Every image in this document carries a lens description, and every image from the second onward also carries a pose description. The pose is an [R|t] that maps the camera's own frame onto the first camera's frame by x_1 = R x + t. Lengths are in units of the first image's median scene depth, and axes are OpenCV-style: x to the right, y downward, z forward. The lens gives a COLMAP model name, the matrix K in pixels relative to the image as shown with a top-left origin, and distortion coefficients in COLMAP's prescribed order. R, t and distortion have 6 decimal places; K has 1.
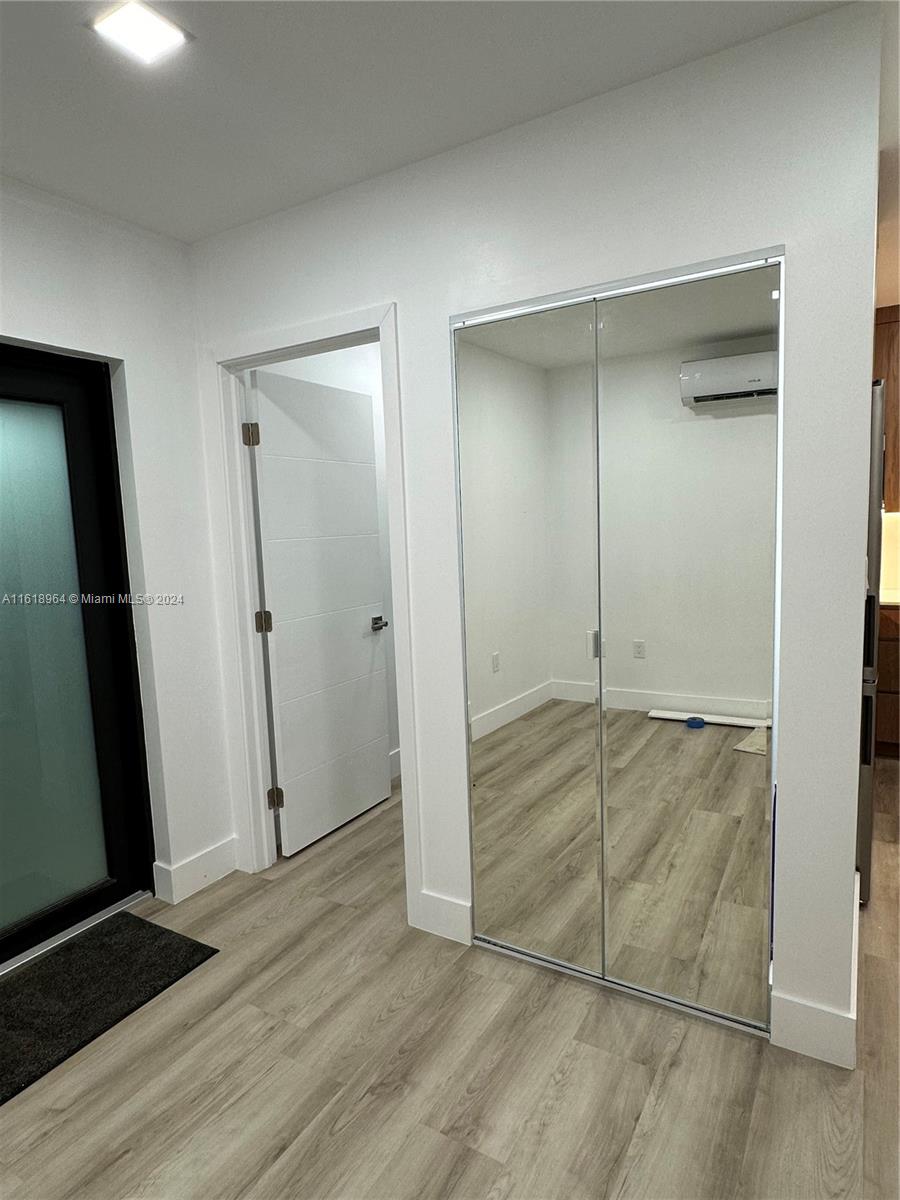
lens RADIAL K [[700.4, 0, 451.0], [0, 700.4, 600.2], [0, 0, 1]] dist [-0.009281, 0.003439]
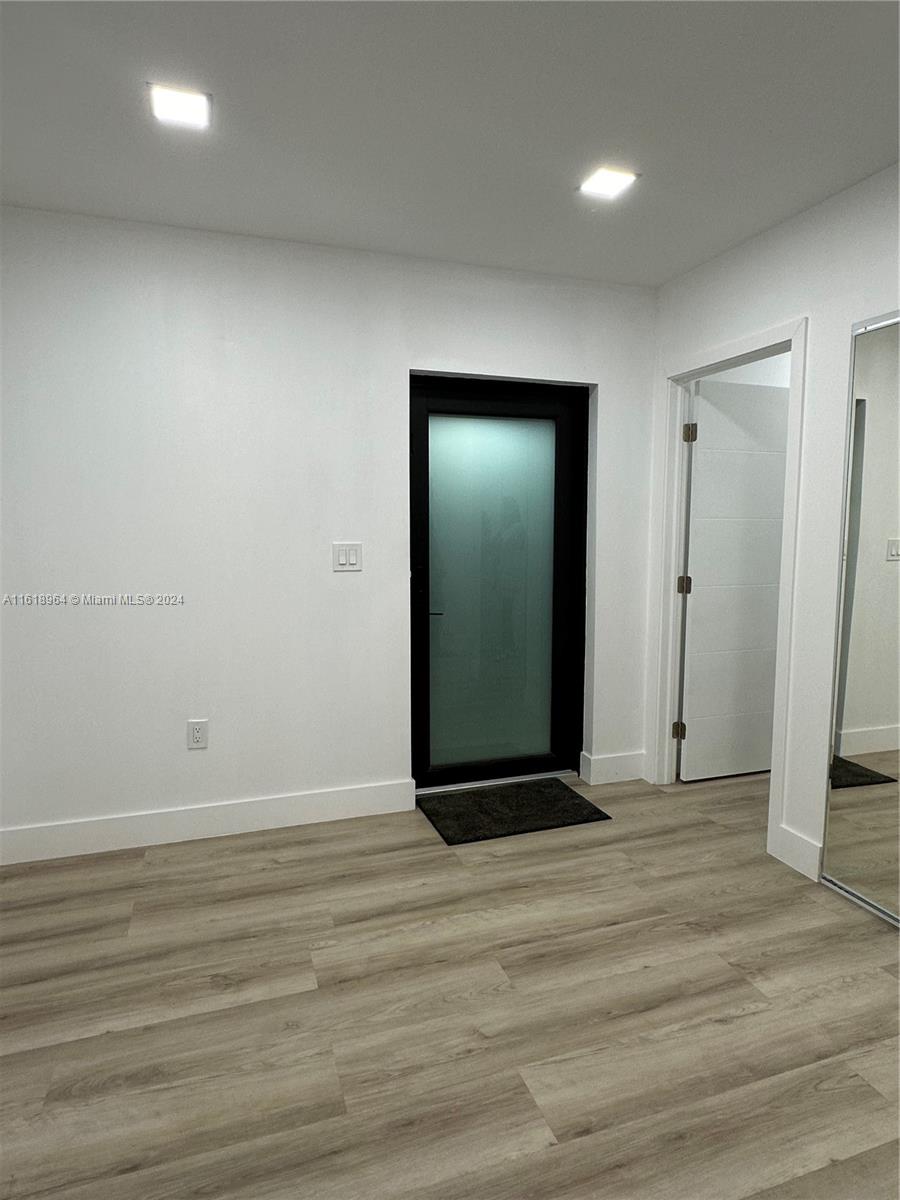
lens RADIAL K [[700.4, 0, 447.2], [0, 700.4, 601.1], [0, 0, 1]] dist [-0.009281, 0.003439]
pose [[0.765854, 0.108567, -0.633783, 0.228602], [-0.101943, 0.993678, 0.047031, 0.050897], [0.634882, 0.028591, 0.772080, -0.251579]]
